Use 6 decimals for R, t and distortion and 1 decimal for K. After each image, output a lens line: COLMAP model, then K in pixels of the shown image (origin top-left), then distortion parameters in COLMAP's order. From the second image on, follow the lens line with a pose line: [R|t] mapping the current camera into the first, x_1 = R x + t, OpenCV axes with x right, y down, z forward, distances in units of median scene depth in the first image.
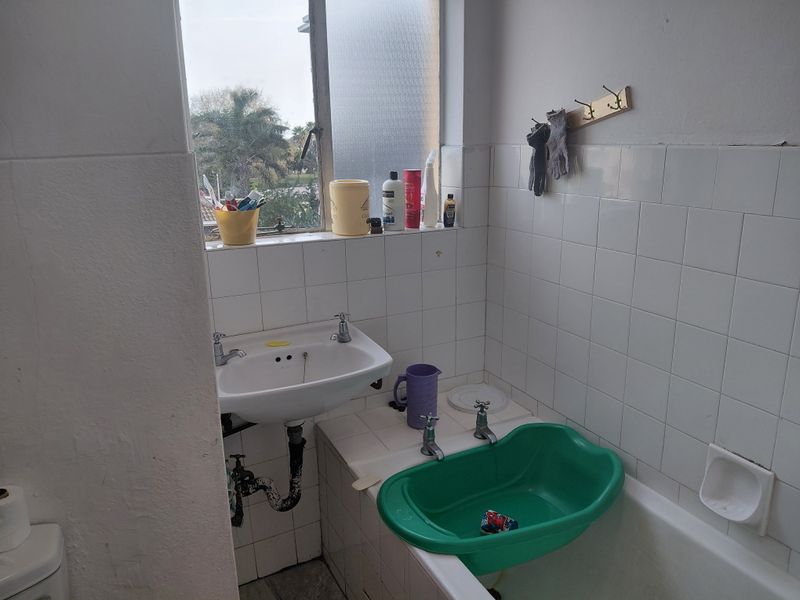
lens RADIAL K [[595.2, 0, 400.0], [0, 595.2, 300.0], [0, 0, 1]] dist [0.123563, -0.213148]
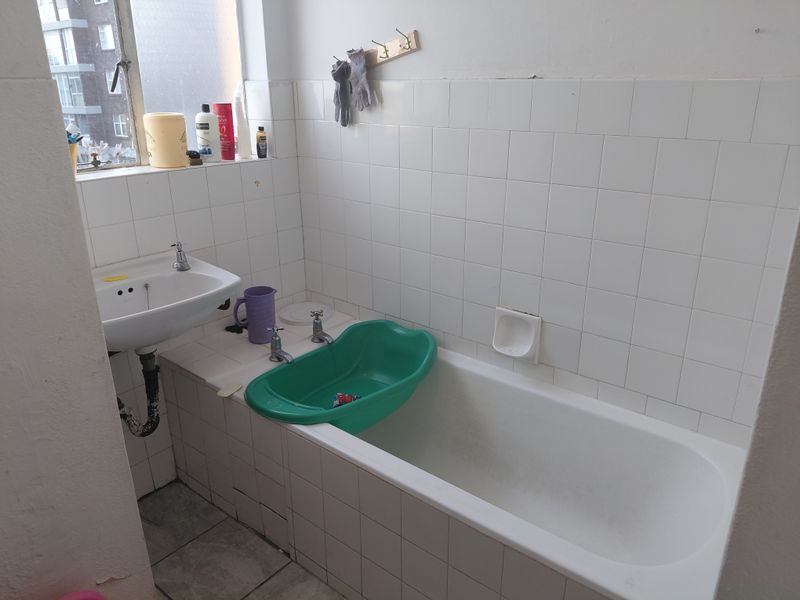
lens RADIAL K [[595.2, 0, 400.0], [0, 595.2, 300.0], [0, 0, 1]] dist [0.123563, -0.213148]
pose [[0.919936, -0.125259, 0.371521, -0.143935], [0.093763, 0.990383, 0.101739, 0.049576], [-0.380692, -0.058758, 0.922833, -0.122723]]
